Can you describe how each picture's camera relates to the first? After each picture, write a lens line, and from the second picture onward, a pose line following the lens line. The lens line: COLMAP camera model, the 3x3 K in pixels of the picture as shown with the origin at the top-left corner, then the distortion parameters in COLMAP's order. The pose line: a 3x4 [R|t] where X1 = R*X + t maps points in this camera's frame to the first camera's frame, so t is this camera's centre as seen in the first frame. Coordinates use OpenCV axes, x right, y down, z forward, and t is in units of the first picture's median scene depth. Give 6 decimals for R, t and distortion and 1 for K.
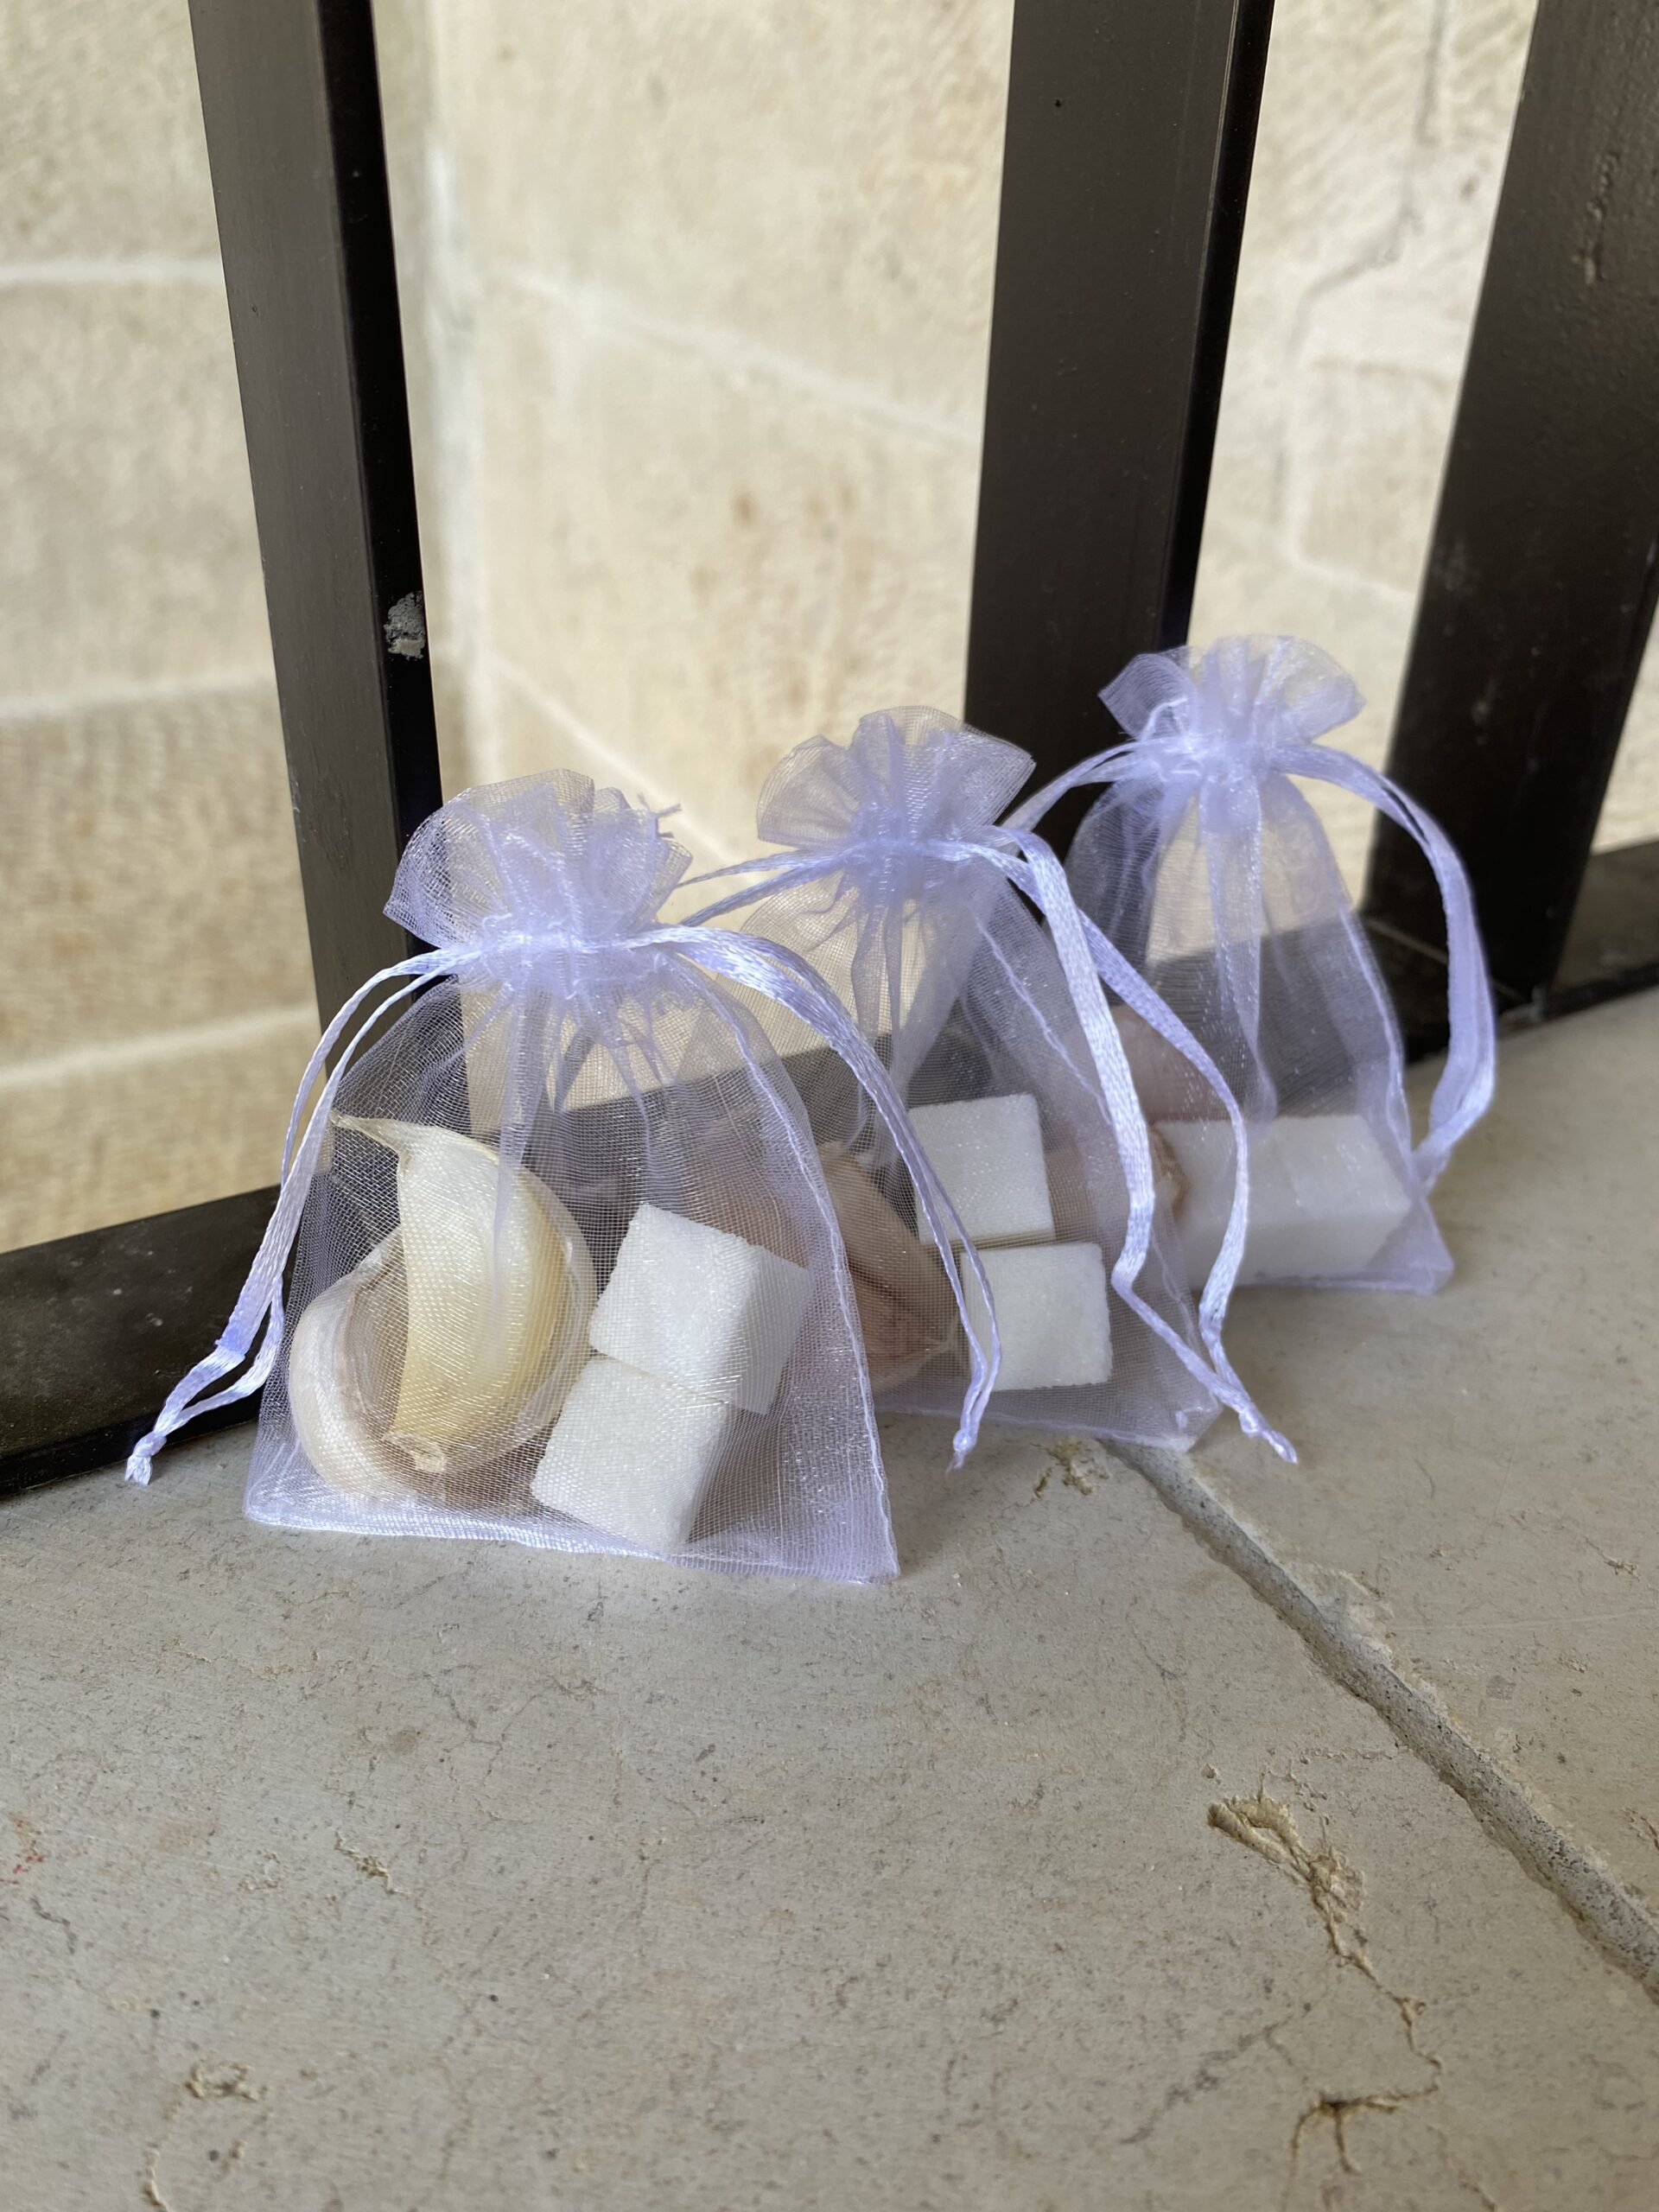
lens RADIAL K [[1751.6, 0, 856.0], [0, 1751.6, 1052.0], [0, 0, 1]] dist [-0.013659, 0.014918]
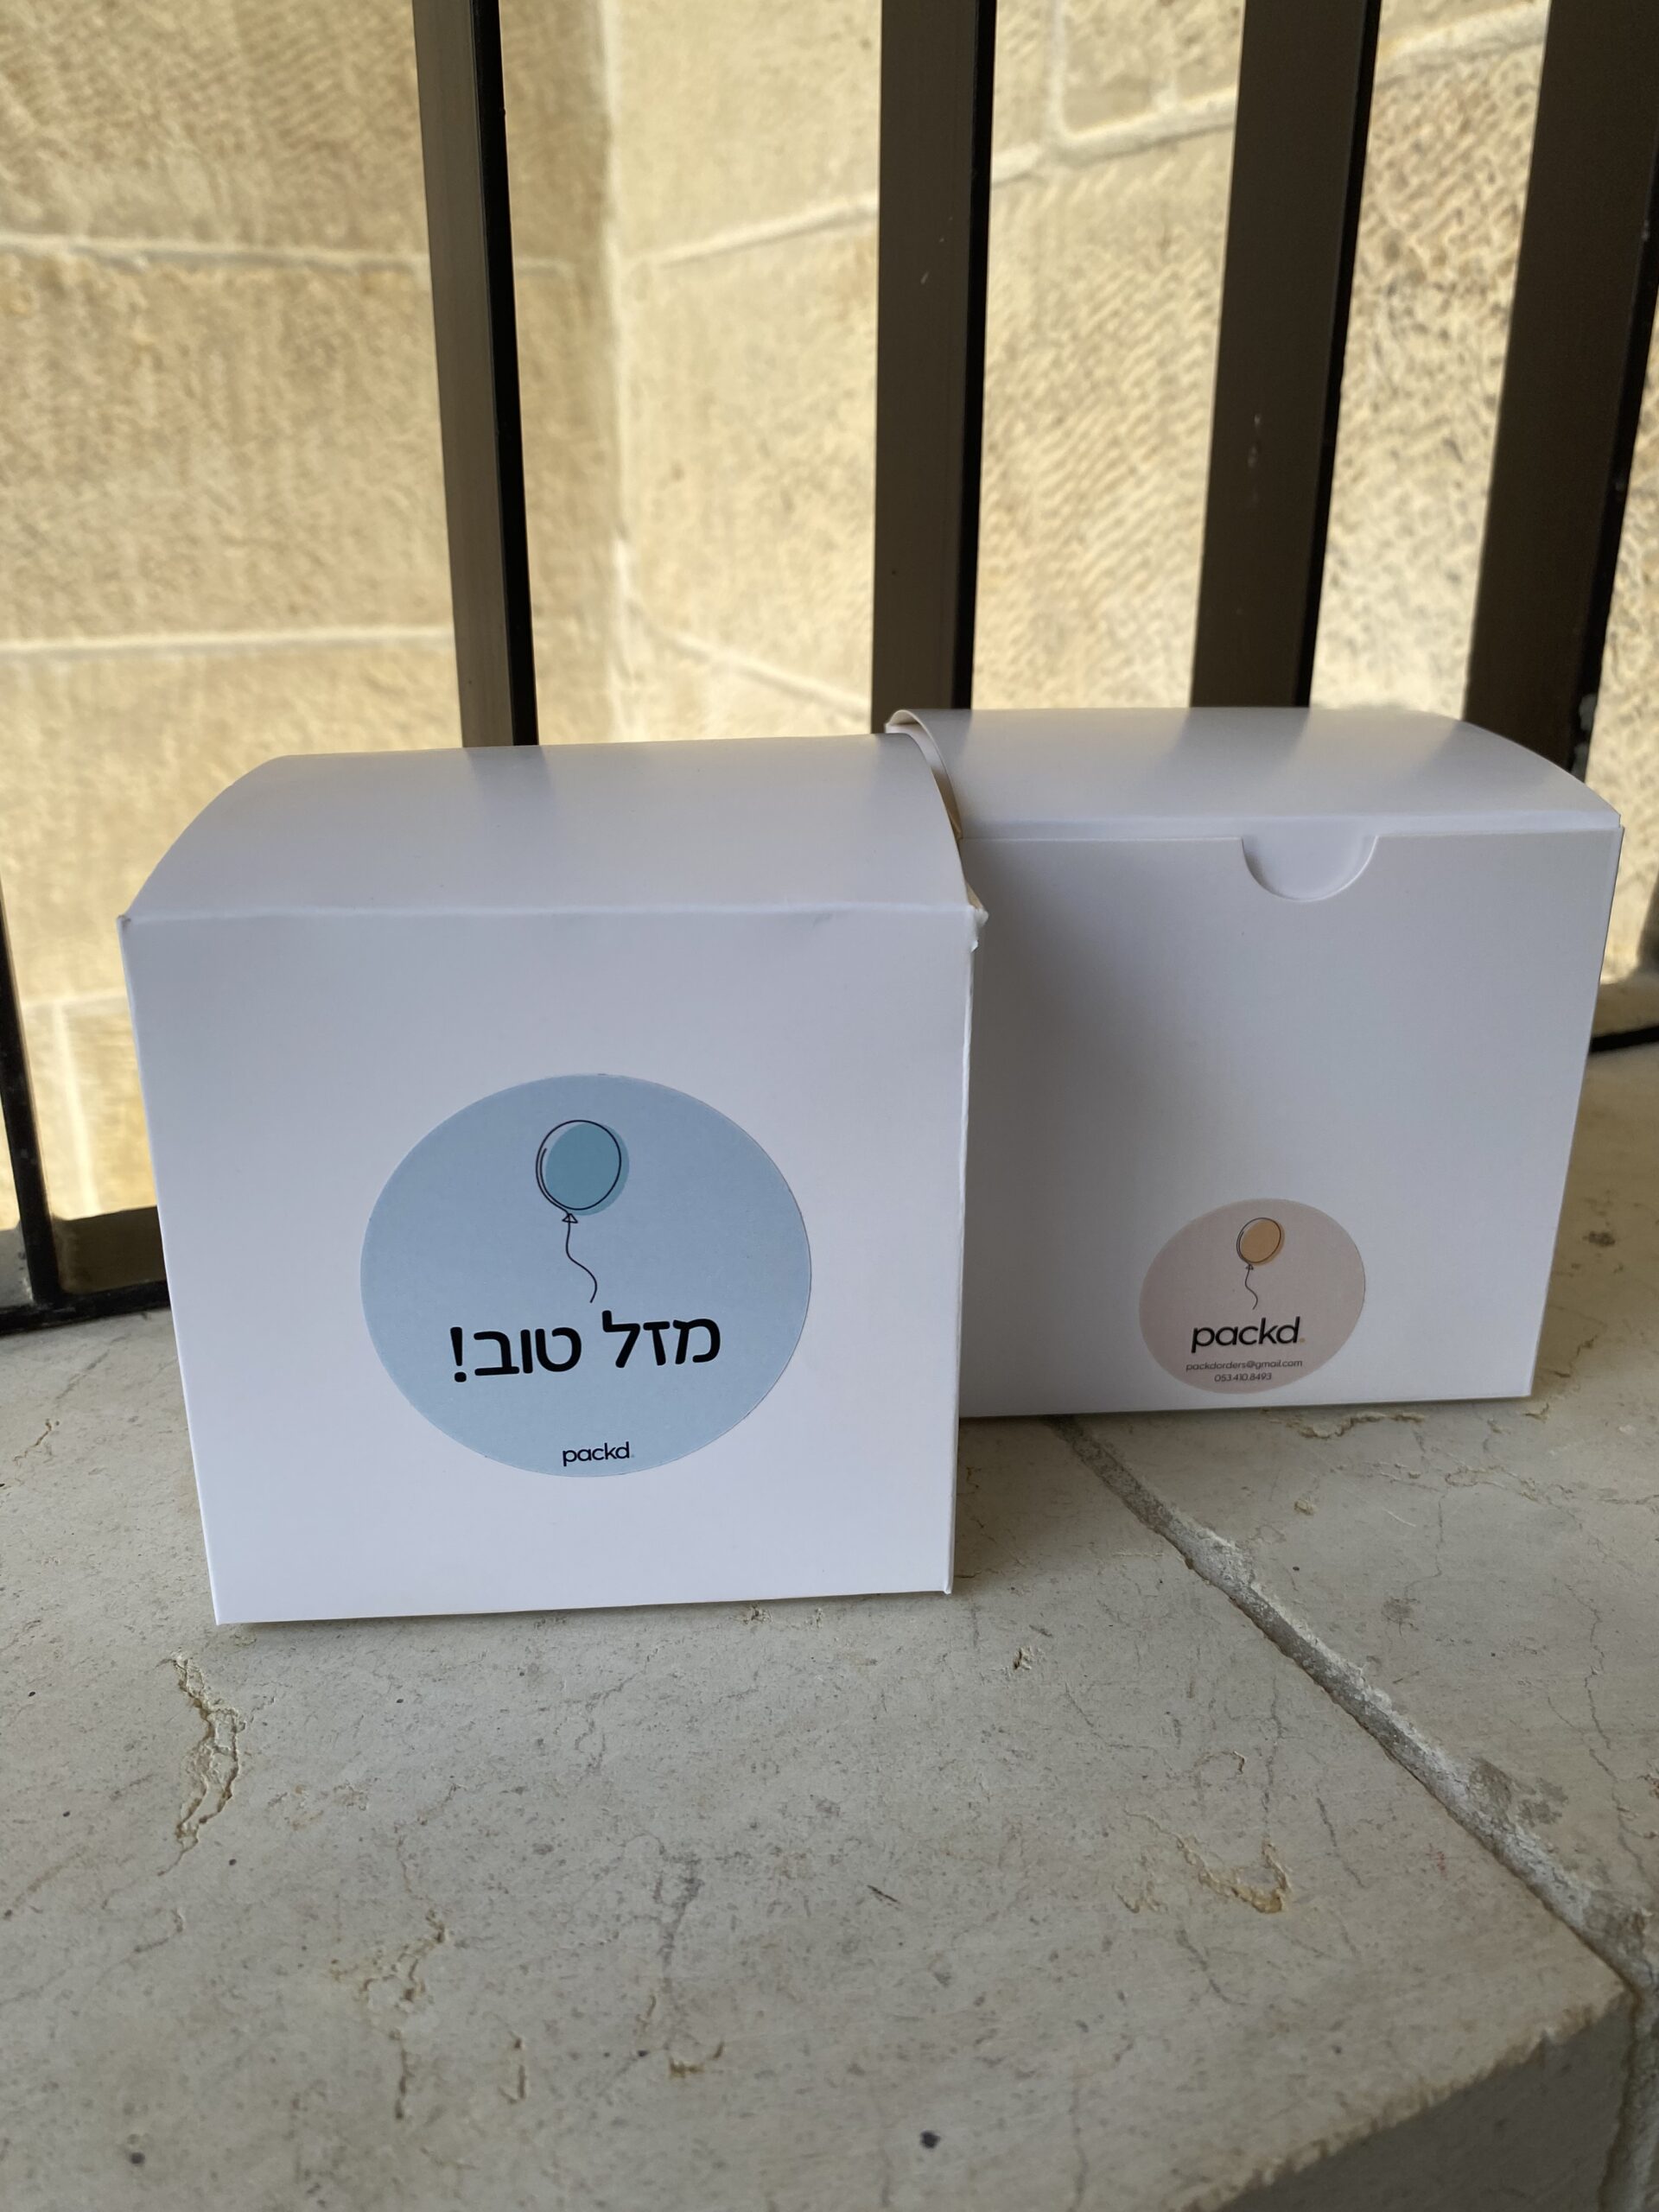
lens RADIAL K [[1751.6, 0, 854.7], [0, 1751.6, 1073.6], [0, 0, 1]] dist [-0.013659, 0.014918]
pose [[0.995567, 0.011011, -0.093410, 0.316416], [-0.026499, 0.985730, -0.166233, 0.375225], [0.090247, 0.167971, 0.981652, -0.933576]]
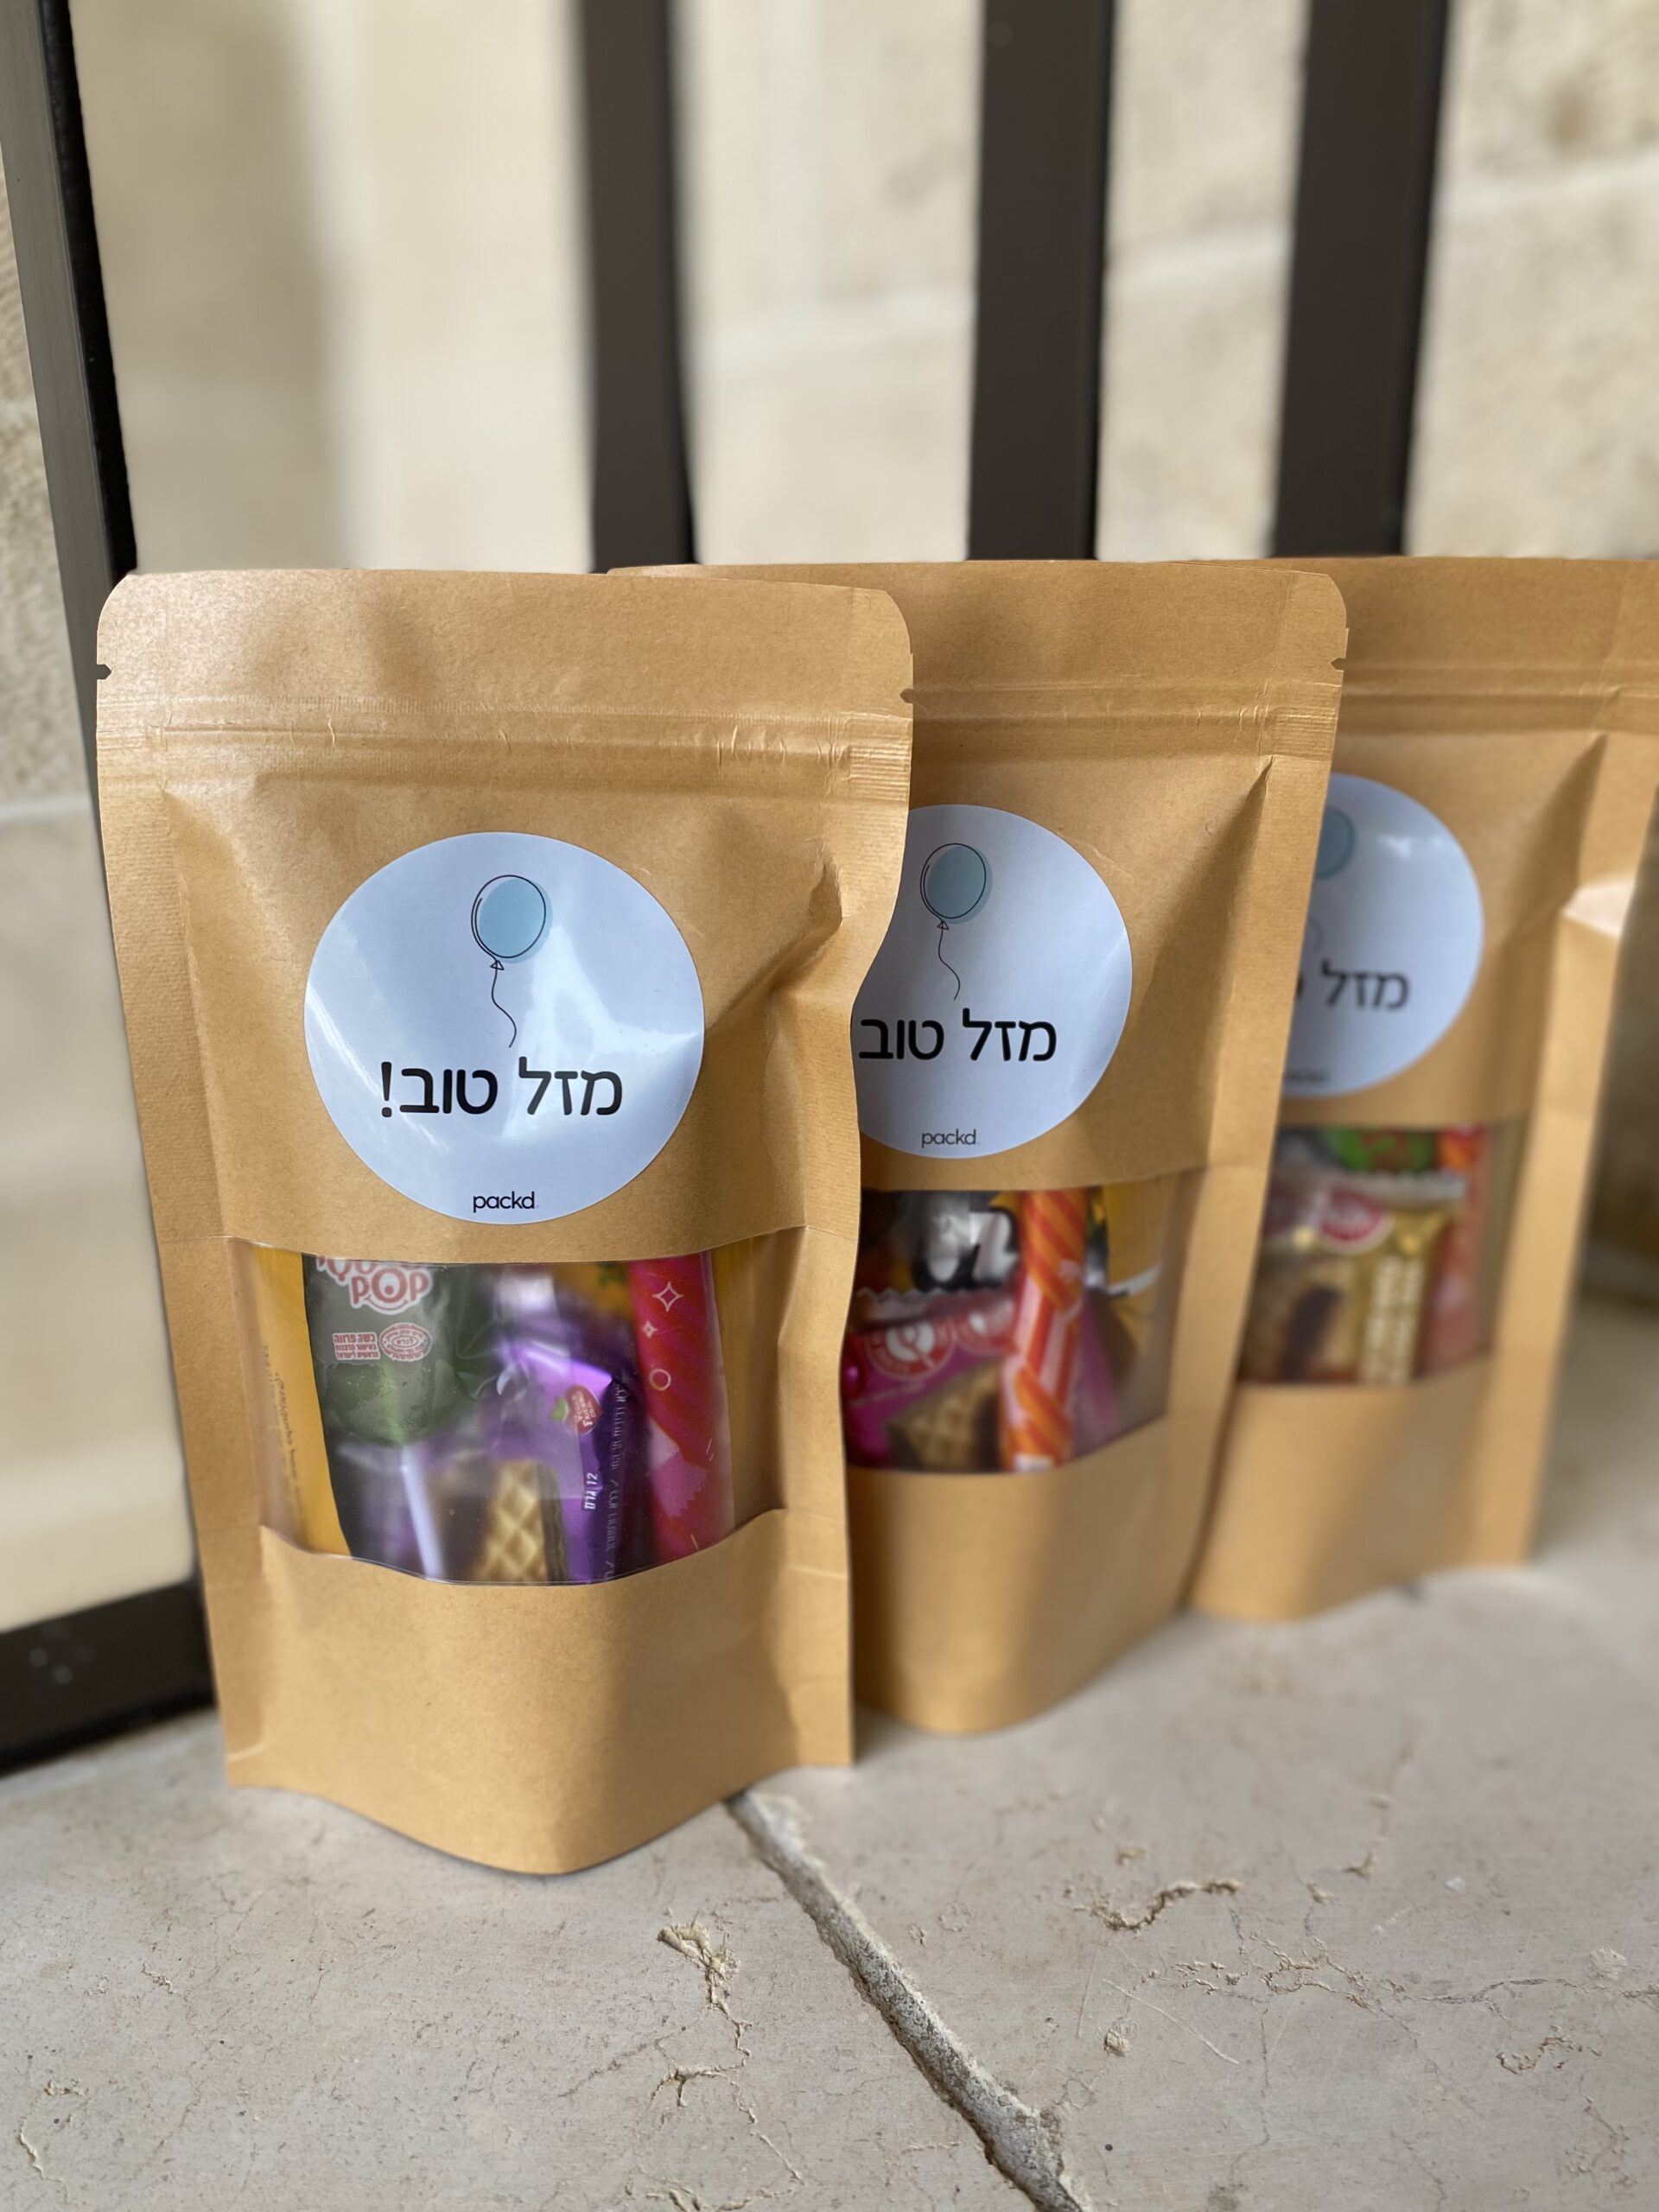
lens RADIAL K [[1751.6, 0, 840.7], [0, 1751.6, 1092.3], [0, 0, 1]] dist [-0.013659, 0.014918]
pose [[0.999157, -0.039673, 0.010582, 0.377007], [0.040976, 0.979967, -0.194899, -0.027830], [-0.002638, 0.195168, 0.980766, -0.797179]]
